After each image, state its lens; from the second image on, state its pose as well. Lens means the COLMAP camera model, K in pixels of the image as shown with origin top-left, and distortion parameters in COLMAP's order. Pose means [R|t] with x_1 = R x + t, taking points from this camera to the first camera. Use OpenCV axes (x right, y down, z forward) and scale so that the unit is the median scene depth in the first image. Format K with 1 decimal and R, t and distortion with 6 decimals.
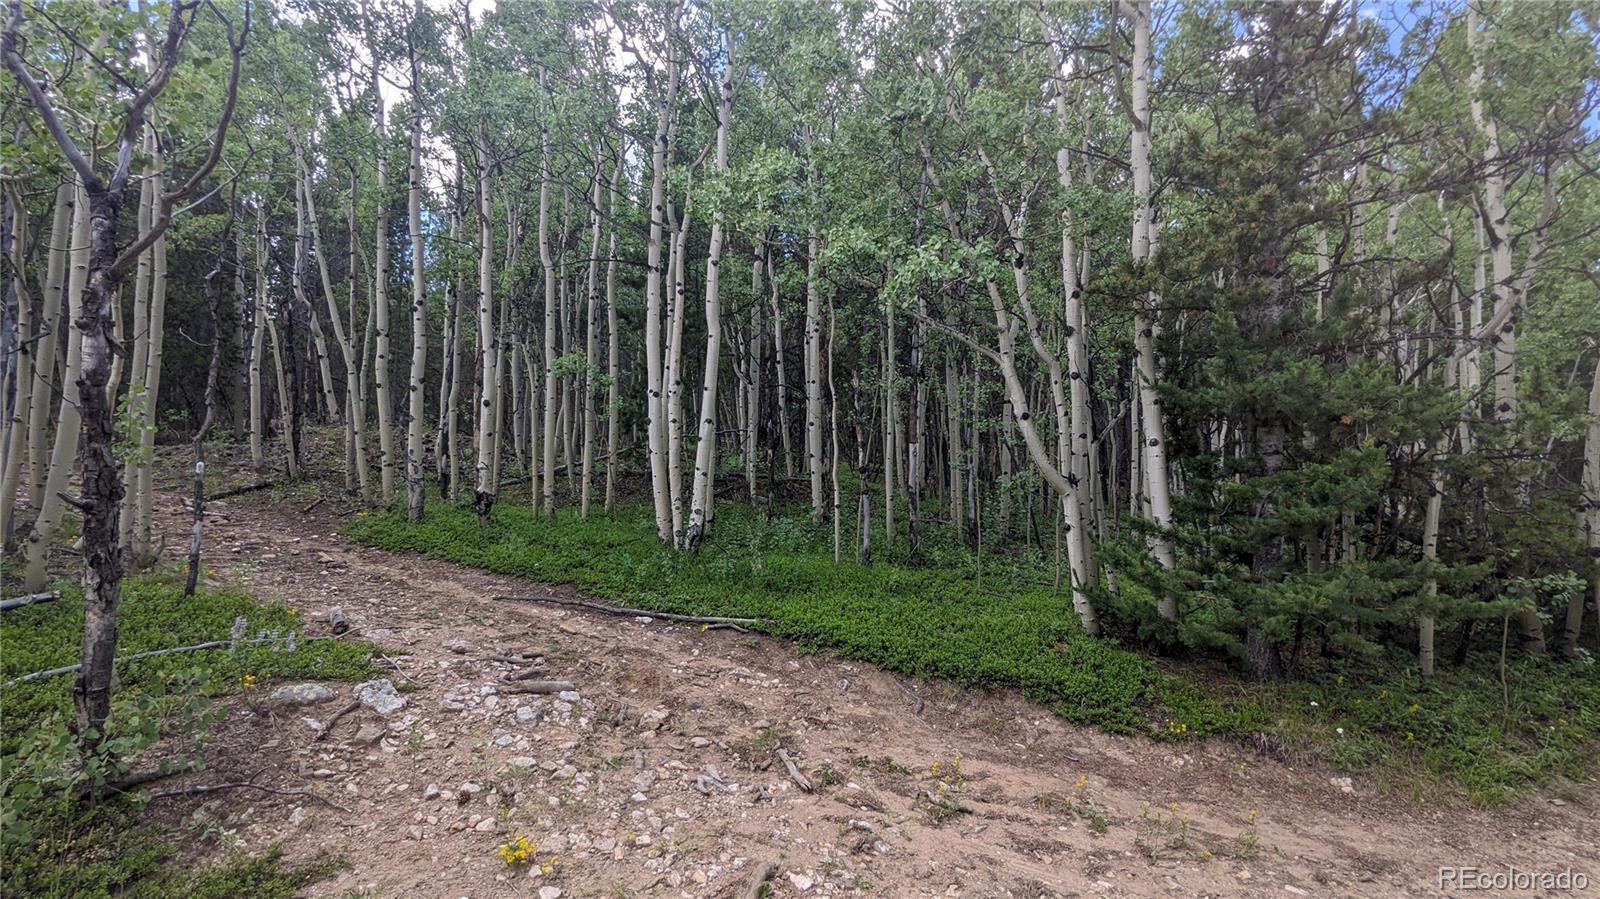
lens RADIAL K [[781.8, 0, 804.0], [0, 781.8, 445.1], [0, 0, 1]] dist [0.000118, 0.001334]
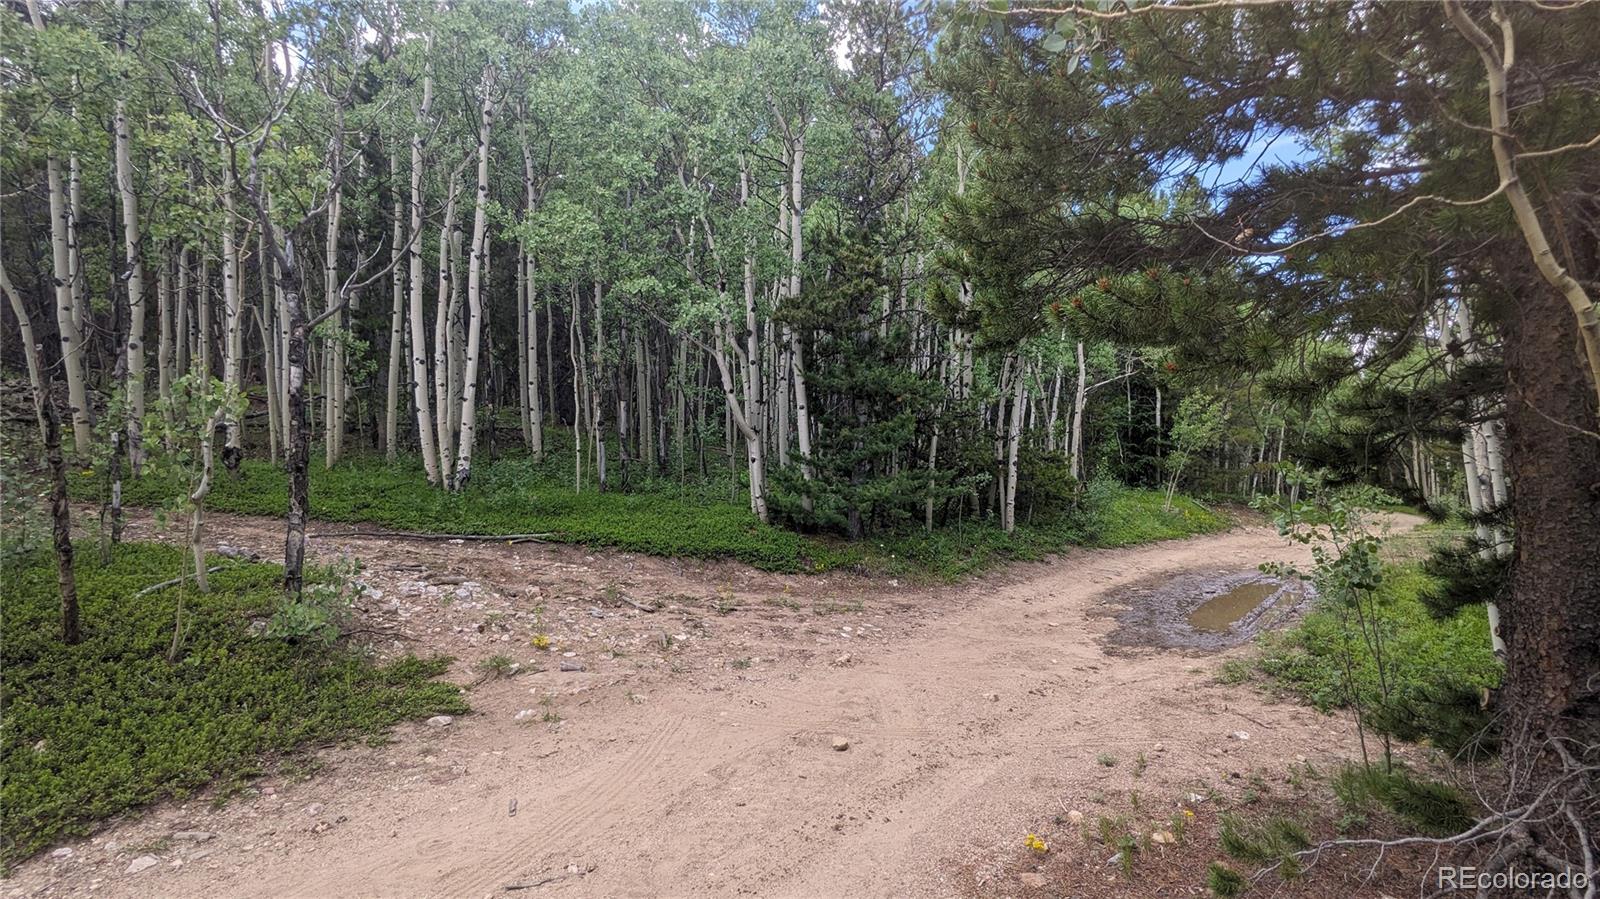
lens RADIAL K [[781.8, 0, 798.4], [0, 781.8, 451.3], [0, 0, 1]] dist [0.000118, 0.001334]
pose [[0.876734, -0.032192, 0.479898, -0.378915], [-0.010680, 0.996209, 0.086339, -0.055737], [-0.480858, -0.080822, 0.873066, -0.480880]]
